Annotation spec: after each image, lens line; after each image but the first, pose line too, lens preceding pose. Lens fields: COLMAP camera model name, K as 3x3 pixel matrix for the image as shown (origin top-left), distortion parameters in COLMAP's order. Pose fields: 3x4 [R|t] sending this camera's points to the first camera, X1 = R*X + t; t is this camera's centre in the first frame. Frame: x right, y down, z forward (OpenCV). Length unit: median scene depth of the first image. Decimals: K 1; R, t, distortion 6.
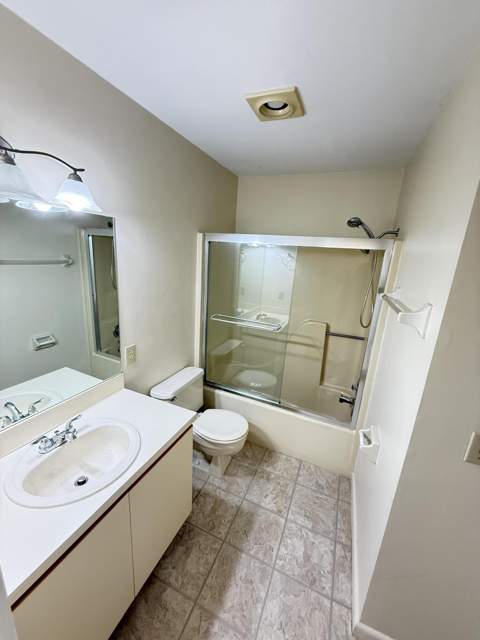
lens RADIAL K [[253.3, 0, 240.0], [0, 253.3, 320.0], [0, 0, 1]] dist [0.000665, 0.000008]
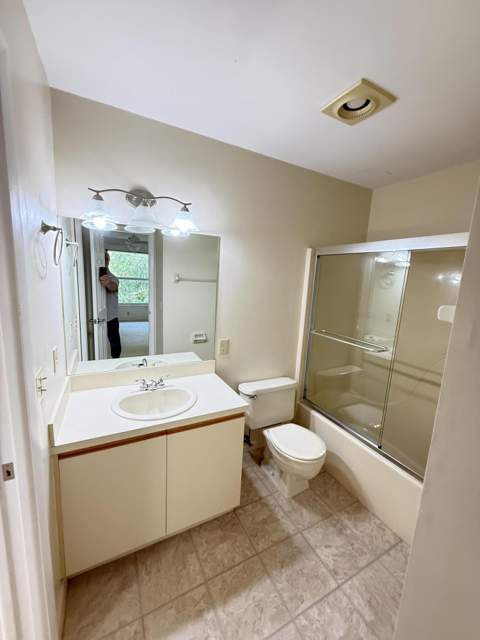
lens RADIAL K [[253.3, 0, 240.0], [0, 253.3, 320.0], [0, 0, 1]] dist [0.000665, 0.000008]
pose [[0.782972, 0.083768, -0.616391, 0.343528], [-0.160314, 0.984593, -0.069833, 0.077641], [0.601044, 0.153493, 0.784338, 0.073739]]
